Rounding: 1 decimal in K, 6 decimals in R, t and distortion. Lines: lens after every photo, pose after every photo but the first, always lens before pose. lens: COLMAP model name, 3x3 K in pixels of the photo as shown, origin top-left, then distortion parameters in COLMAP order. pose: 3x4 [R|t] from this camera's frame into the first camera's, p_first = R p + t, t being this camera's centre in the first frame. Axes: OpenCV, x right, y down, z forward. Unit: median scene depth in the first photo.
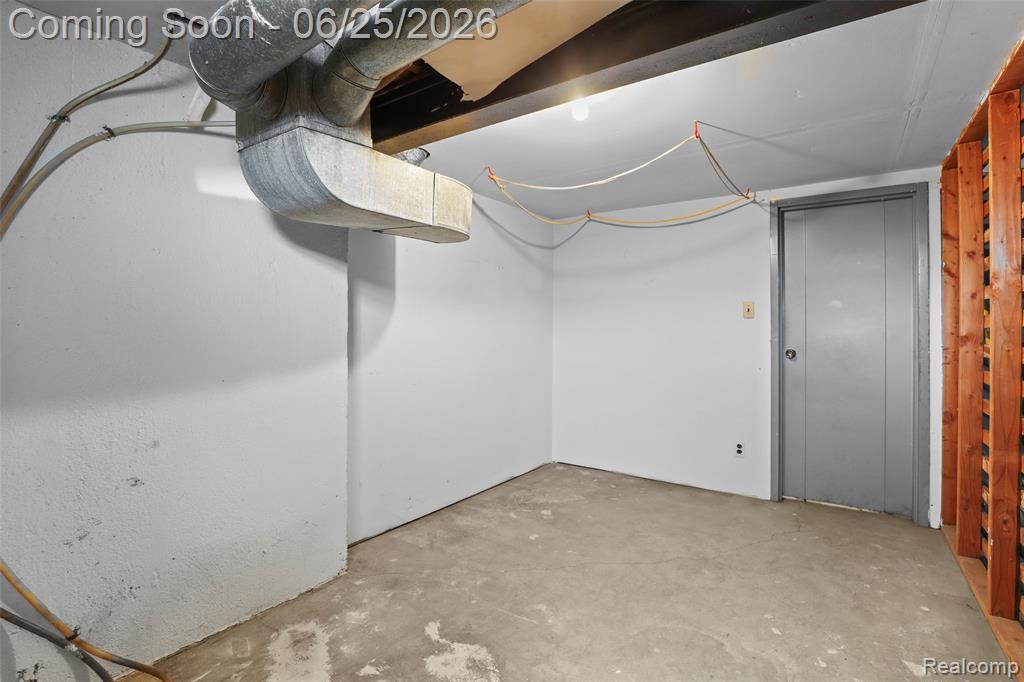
lens RADIAL K [[490.5, 0, 515.7], [0, 490.5, 333.9], [0, 0, 1]] dist [-0.039513, 0.005956]
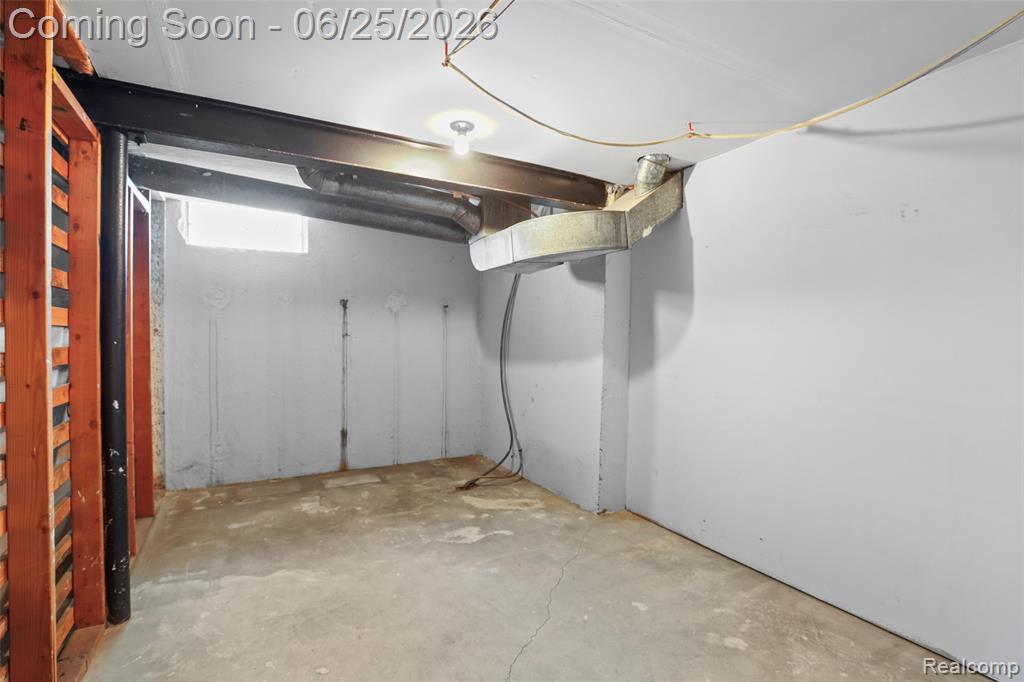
lens RADIAL K [[490.5, 0, 515.3], [0, 490.5, 339.9], [0, 0, 1]] dist [-0.039513, 0.005956]
pose [[-0.447824, 0.007034, -0.894094, 1.051926], [-0.011896, 0.999834, 0.013824, -0.009382], [0.894043, 0.016827, -0.447665, 1.528117]]
